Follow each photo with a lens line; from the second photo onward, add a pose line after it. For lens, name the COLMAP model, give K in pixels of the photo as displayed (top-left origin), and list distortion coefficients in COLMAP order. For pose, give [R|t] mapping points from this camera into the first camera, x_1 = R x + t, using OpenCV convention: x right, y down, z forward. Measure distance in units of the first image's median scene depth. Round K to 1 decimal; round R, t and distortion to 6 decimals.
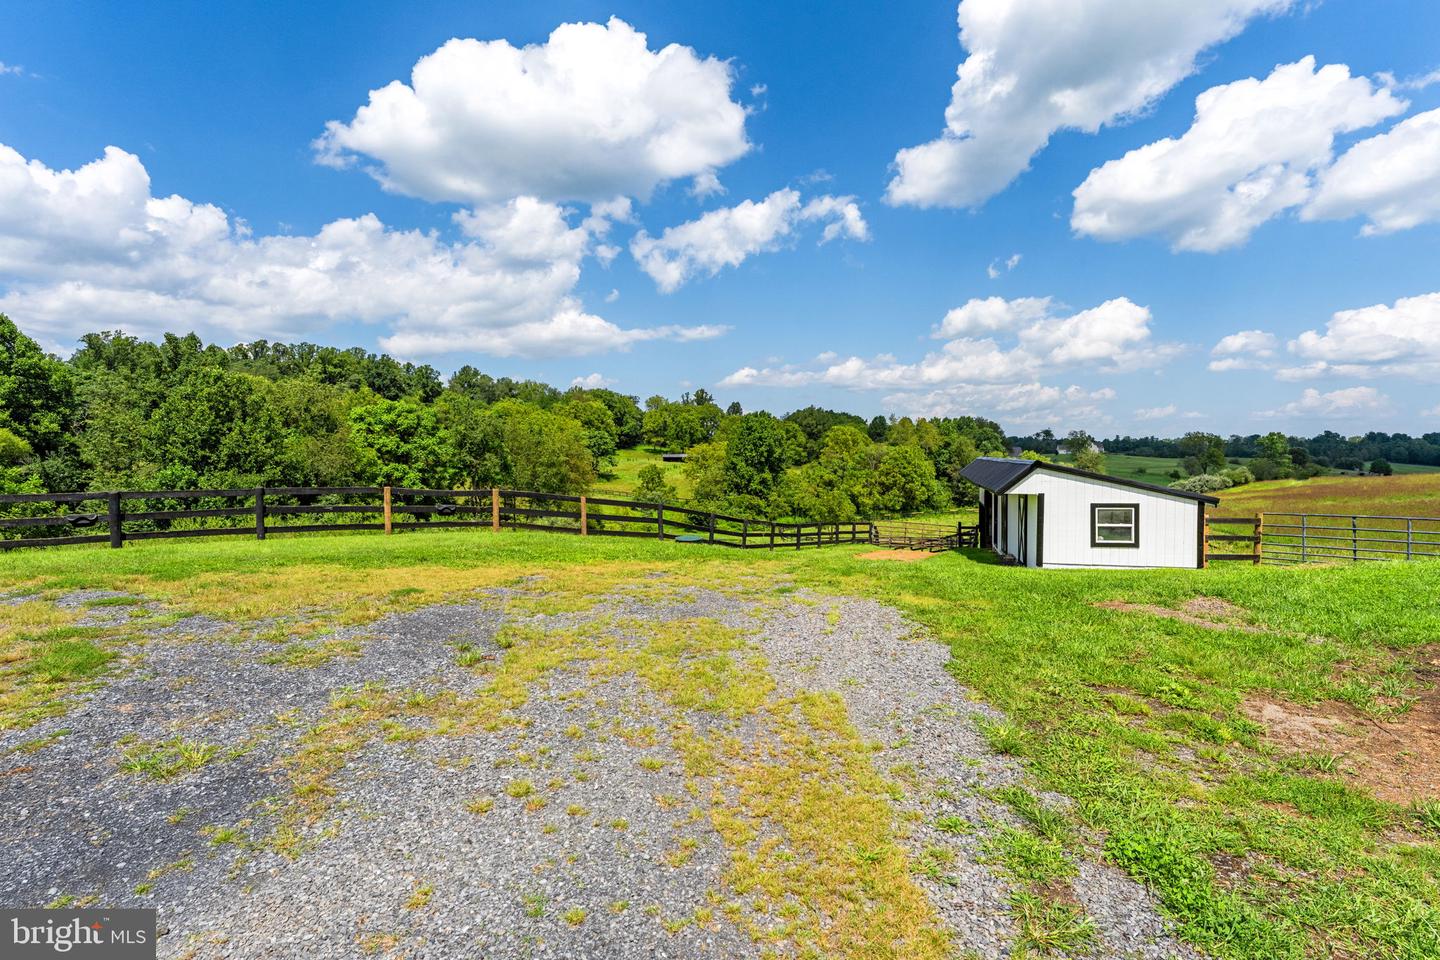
lens RADIAL K [[707.9, 0, 711.6], [0, 707.9, 455.1], [0, 0, 1]] dist [-0.018210, 0.001282]
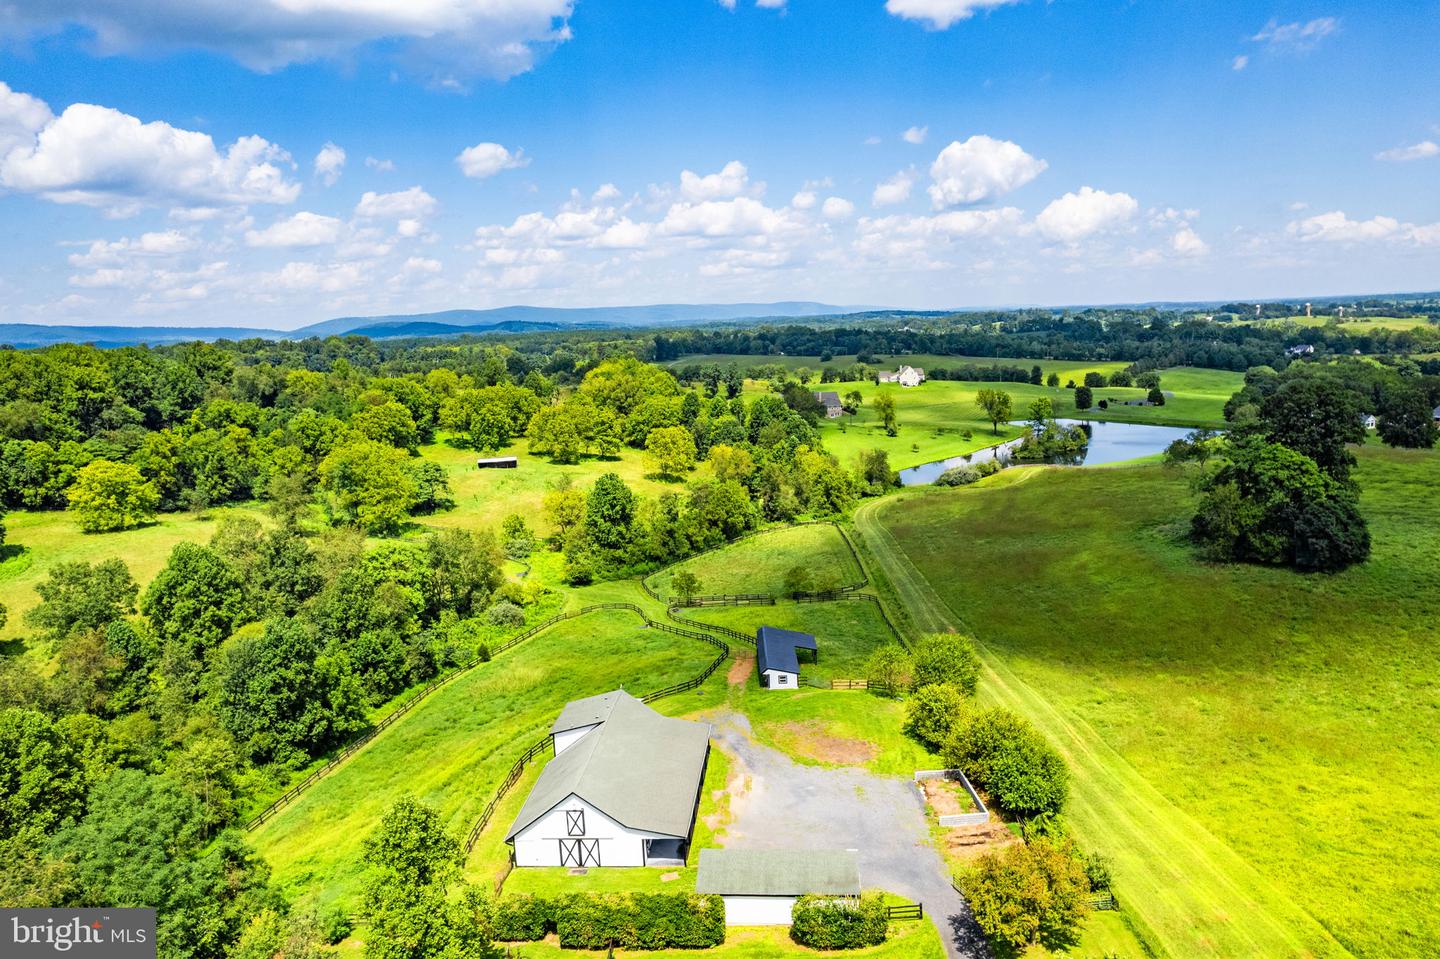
lens RADIAL K [[970.6, 0, 711.4], [0, 970.6, 479.6], [0, 0, 1]] dist [-0.036362, -0.004253]
pose [[0.963866, -0.074909, 0.255639, -0.162958], [0.039266, 0.989118, 0.141791, -0.238110], [-0.263479, -0.126629, 0.956318, -0.546097]]
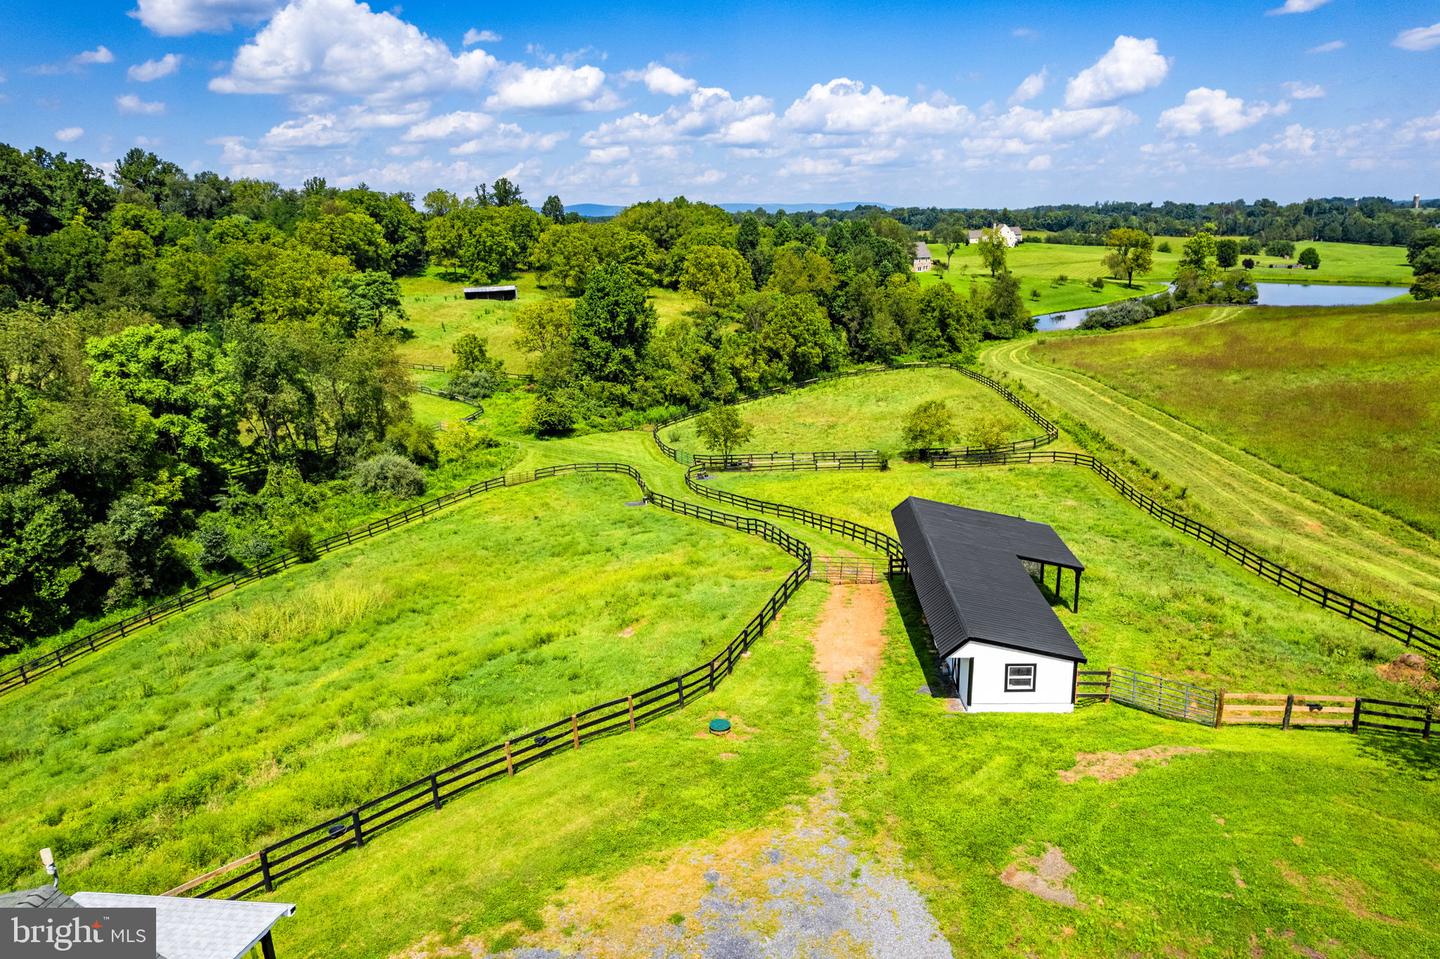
lens RADIAL K [[968.9, 0, 715.9], [0, 968.9, 489.6], [0, 0, 1]] dist [-0.052363, 0.029351]
pose [[0.978031, -0.080887, 0.192127, -0.036784], [0.029142, 0.965652, 0.258199, -0.079595], [-0.206413, -0.246927, 0.946795, -0.061401]]
